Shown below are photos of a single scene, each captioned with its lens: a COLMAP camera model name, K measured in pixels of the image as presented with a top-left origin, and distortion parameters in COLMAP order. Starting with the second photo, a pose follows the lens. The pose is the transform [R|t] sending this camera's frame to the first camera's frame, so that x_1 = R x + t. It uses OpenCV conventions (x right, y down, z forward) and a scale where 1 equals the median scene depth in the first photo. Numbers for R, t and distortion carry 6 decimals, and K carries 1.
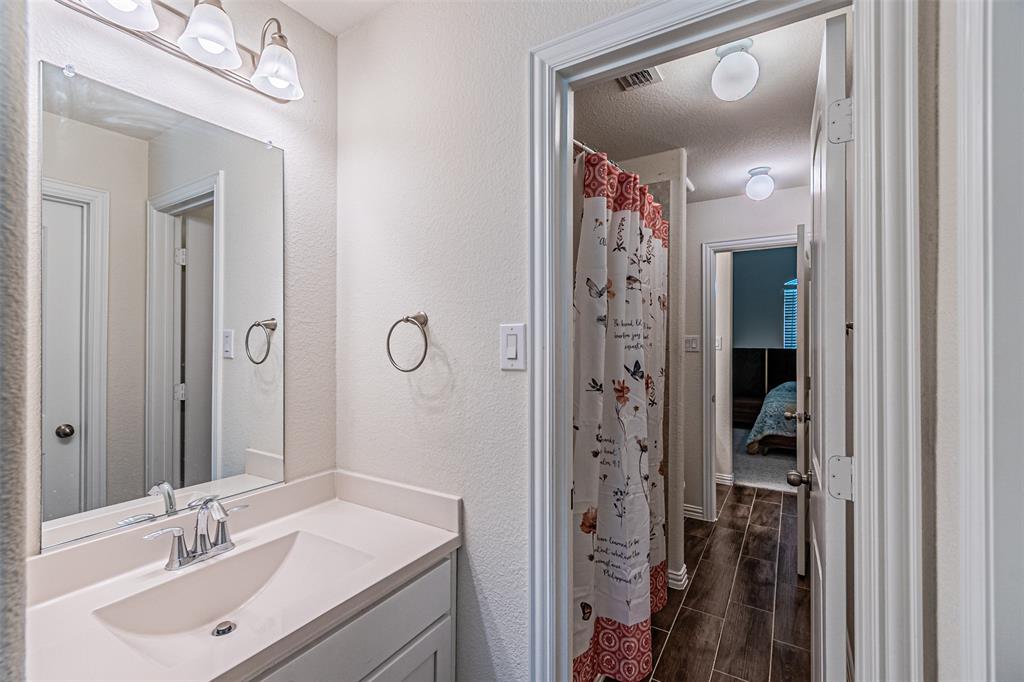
lens RADIAL K [[448.2, 0, 511.0], [0, 448.2, 336.2], [0, 0, 1]] dist [-0.000100, 0.000518]
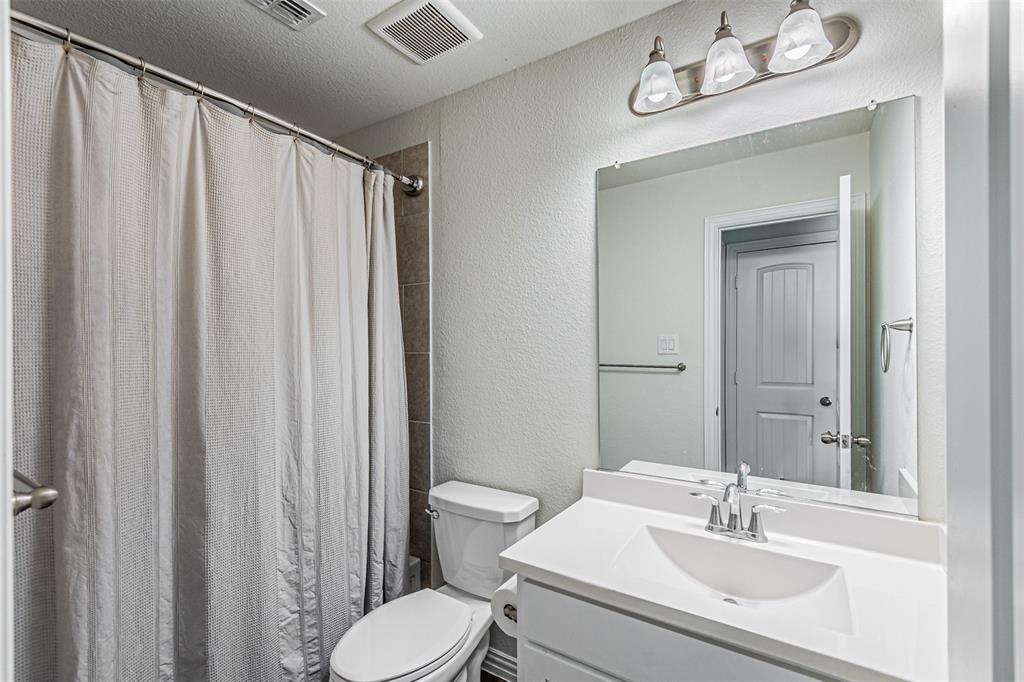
lens RADIAL K [[448.2, 0, 511.0], [0, 448.2, 336.2], [0, 0, 1]] dist [-0.000100, 0.000518]
pose [[-0.014410, -0.012054, -0.999824, 0.412475], [0.016759, 0.999784, -0.012295, 0.008499], [0.999756, -0.016933, -0.014205, 0.457718]]
